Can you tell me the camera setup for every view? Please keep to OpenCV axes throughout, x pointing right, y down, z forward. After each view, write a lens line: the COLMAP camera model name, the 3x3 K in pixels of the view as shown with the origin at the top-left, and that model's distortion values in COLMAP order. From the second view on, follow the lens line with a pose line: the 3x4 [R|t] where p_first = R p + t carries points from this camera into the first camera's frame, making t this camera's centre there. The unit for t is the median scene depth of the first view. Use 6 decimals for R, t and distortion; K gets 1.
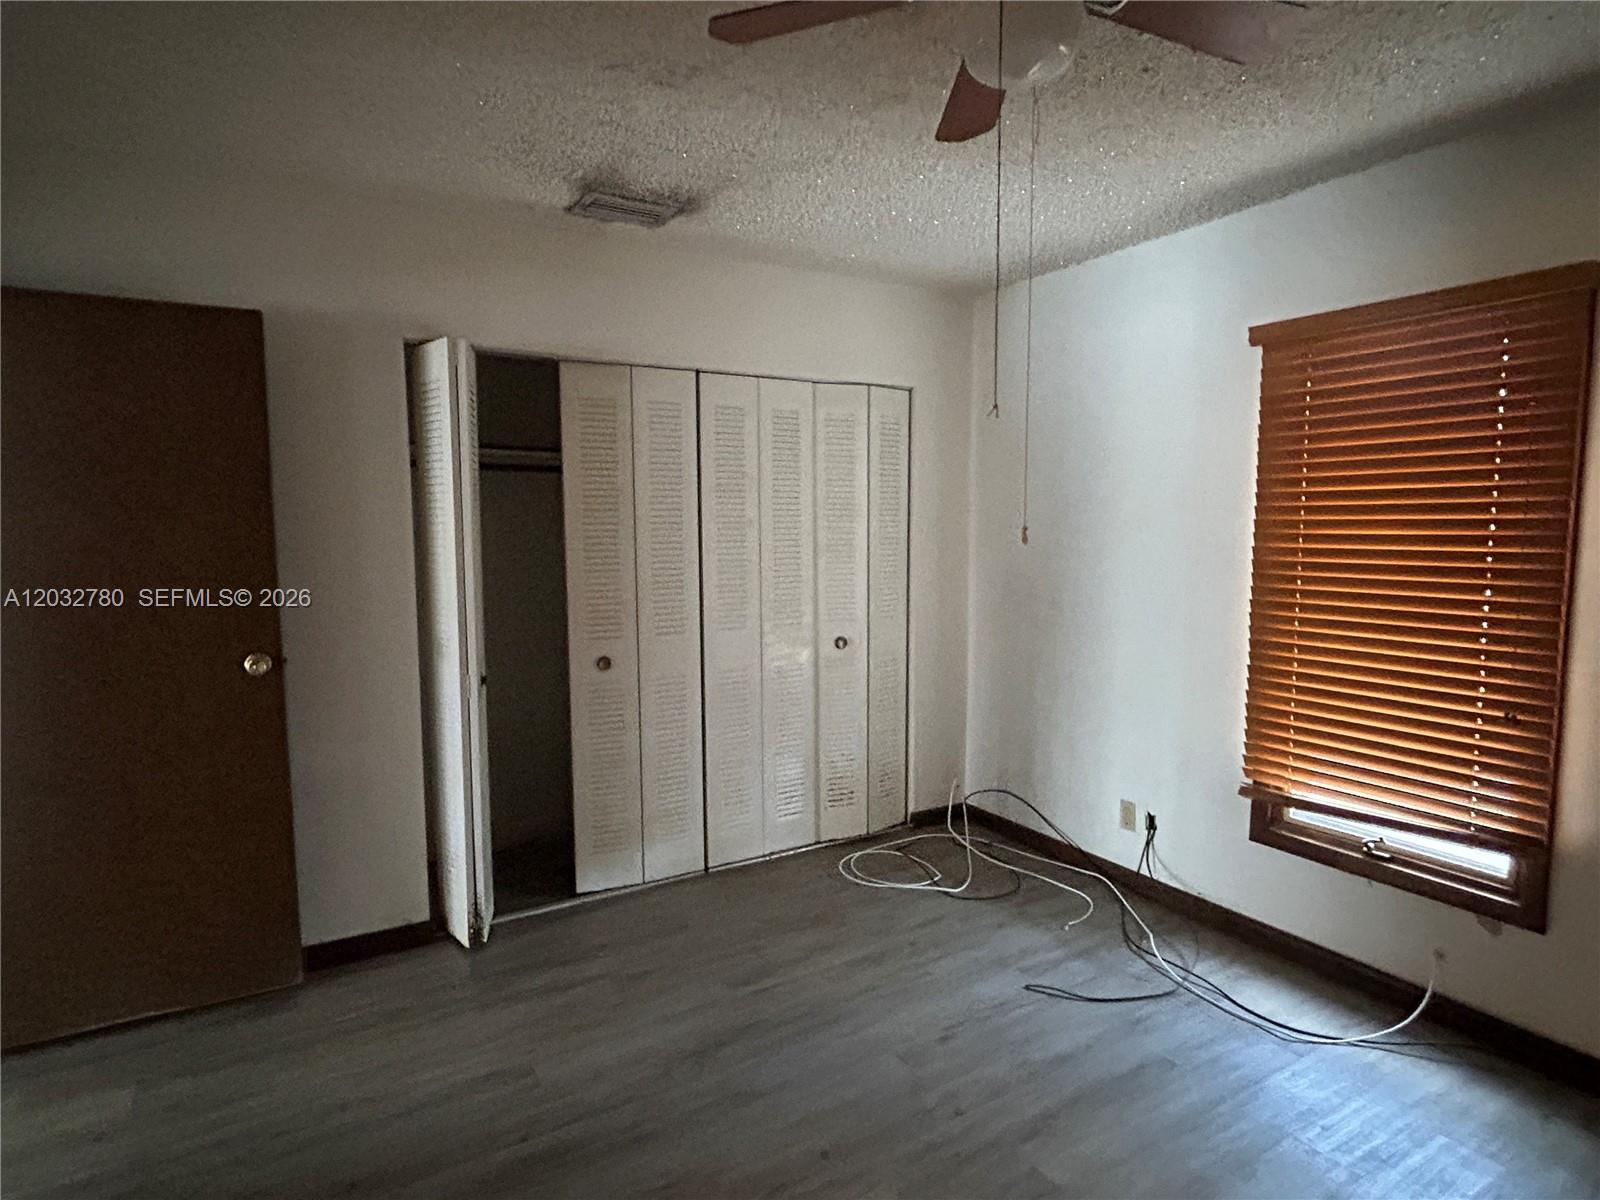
lens RADIAL K [[871.5, 0, 801.1], [0, 871.5, 601.8], [0, 0, 1]] dist [-0.010542, 0.007328]
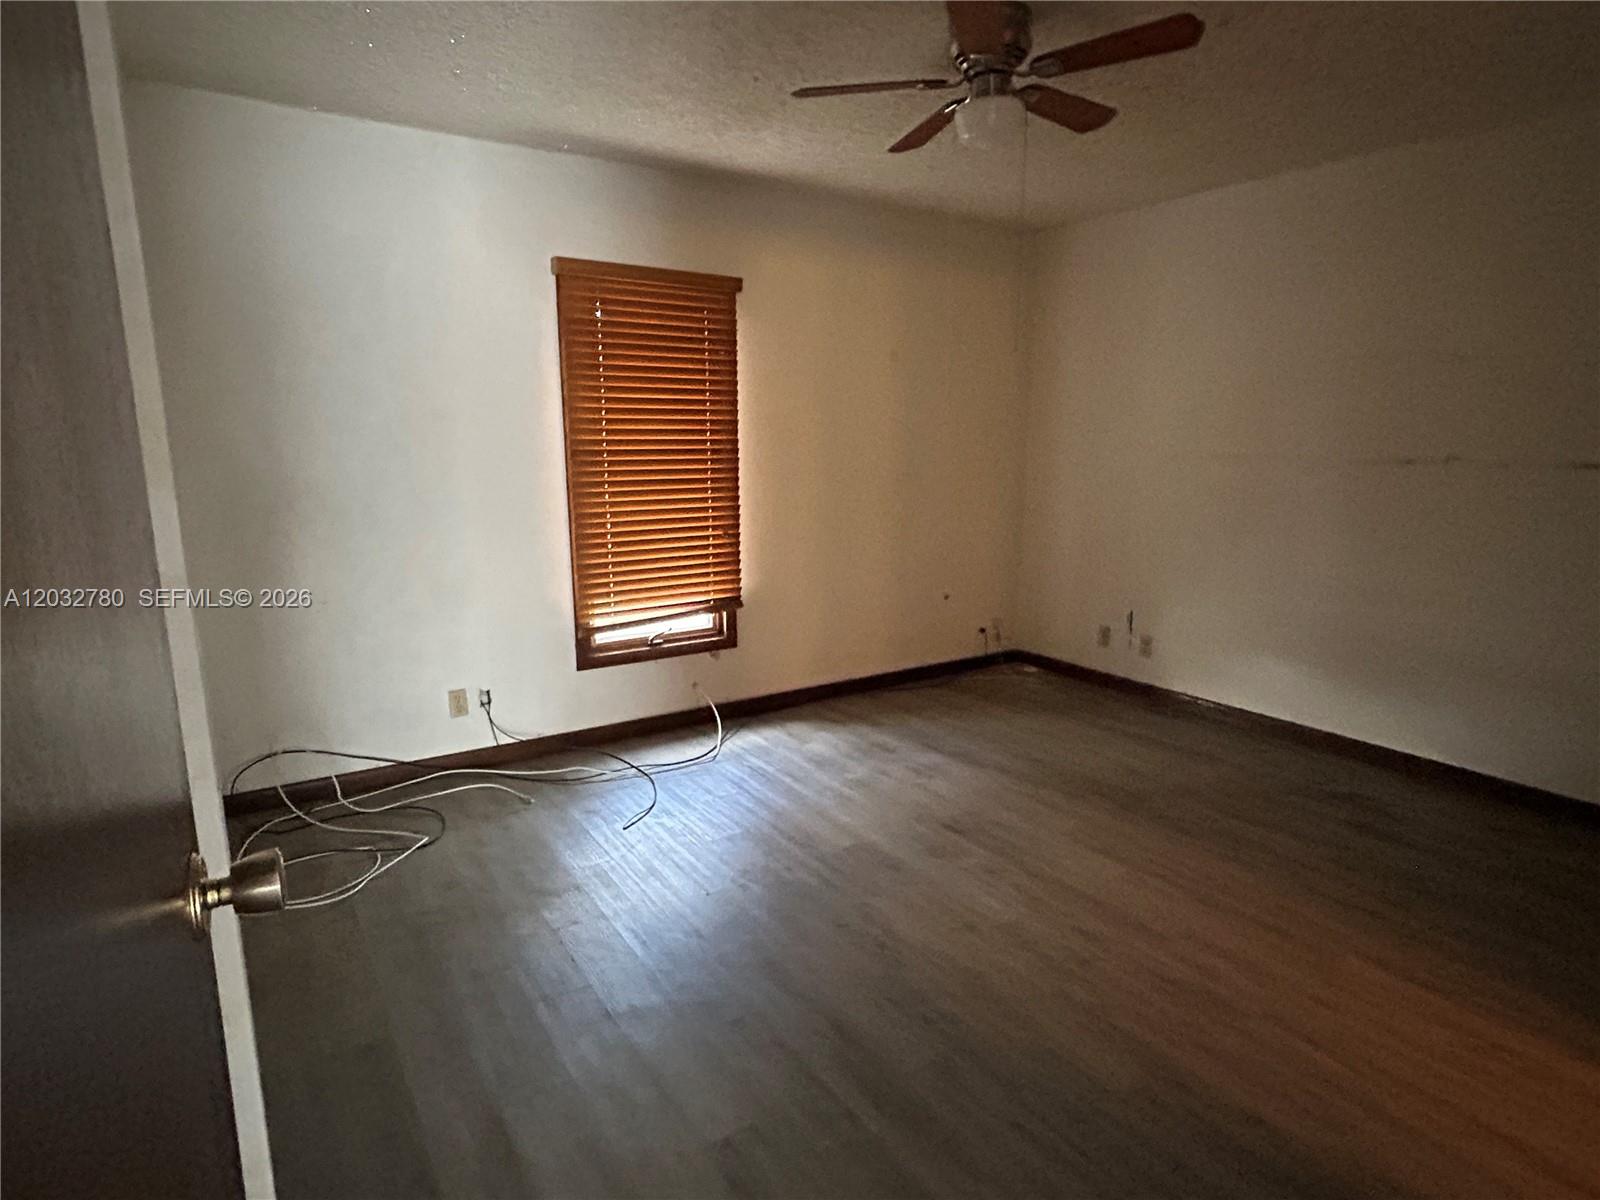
lens RADIAL K [[871.5, 0, 802.2], [0, 871.5, 600.9], [0, 0, 1]] dist [-0.010542, 0.007328]
pose [[-0.049138, -0.187396, 0.981055, -0.783874], [0.086624, 0.977740, 0.191102, -0.046758], [-0.995028, 0.094374, -0.031811, 0.740363]]
